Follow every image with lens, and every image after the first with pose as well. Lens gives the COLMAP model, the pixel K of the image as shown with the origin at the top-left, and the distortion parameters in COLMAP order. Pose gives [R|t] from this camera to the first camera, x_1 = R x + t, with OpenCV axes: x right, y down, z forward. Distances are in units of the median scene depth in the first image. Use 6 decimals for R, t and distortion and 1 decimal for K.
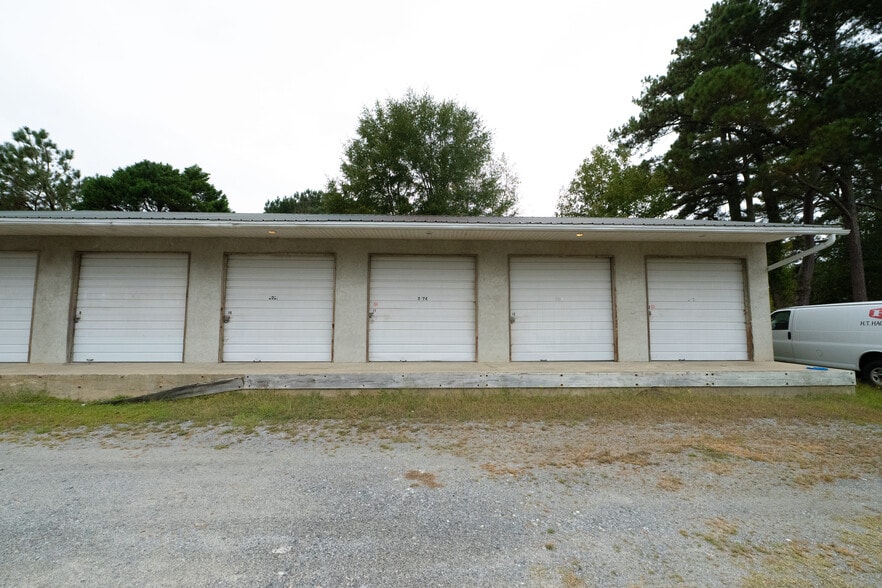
lens RADIAL K [[343.8, 0, 439.7], [0, 343.8, 297.4], [0, 0, 1]] dist [0.000766, -0.000065]
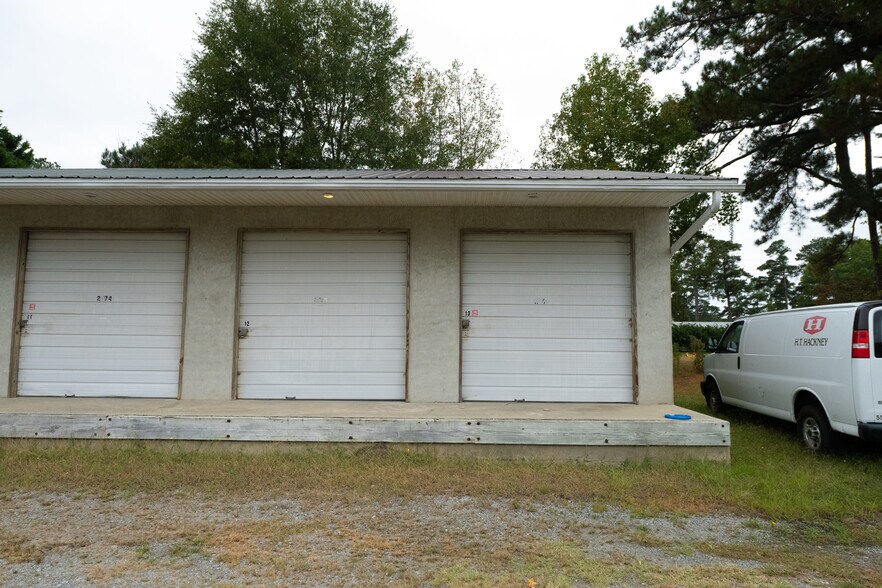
lens RADIAL K [[545.5, 0, 433.6], [0, 545.5, 292.7], [0, 0, 1]] dist [-0.002164, -0.002285]
pose [[0.998289, 0.002410, -0.058424, 0.607648], [-0.003145, 0.999917, -0.012493, 0.003952], [0.058389, 0.012656, 0.998214, 0.024360]]
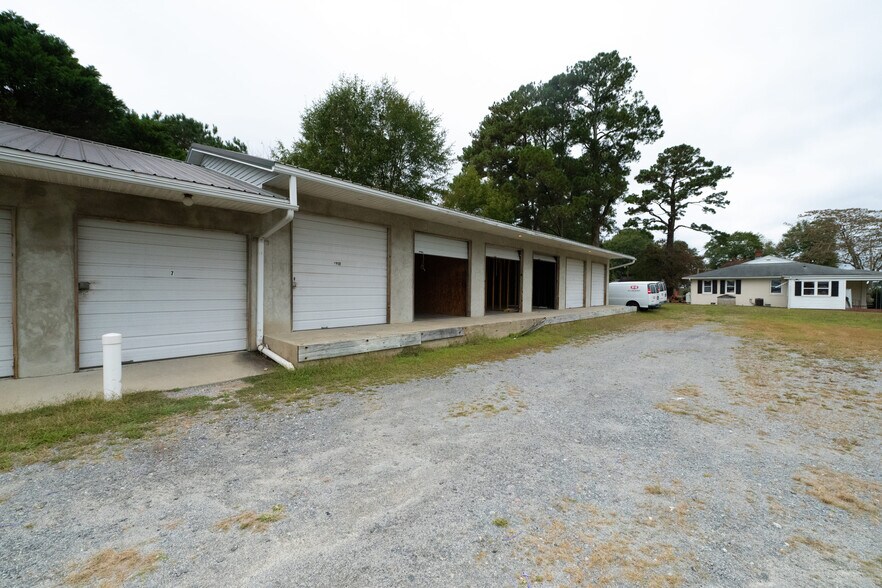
lens RADIAL K [[343.8, 0, 439.7], [0, 343.8, 297.4], [0, 0, 1]] dist [0.000766, -0.000065]
pose [[0.714007, -0.013199, 0.700015, -1.746032], [-0.050014, 0.996307, 0.069798, 0.010098], [-0.698350, -0.084847, 0.710709, 0.054951]]
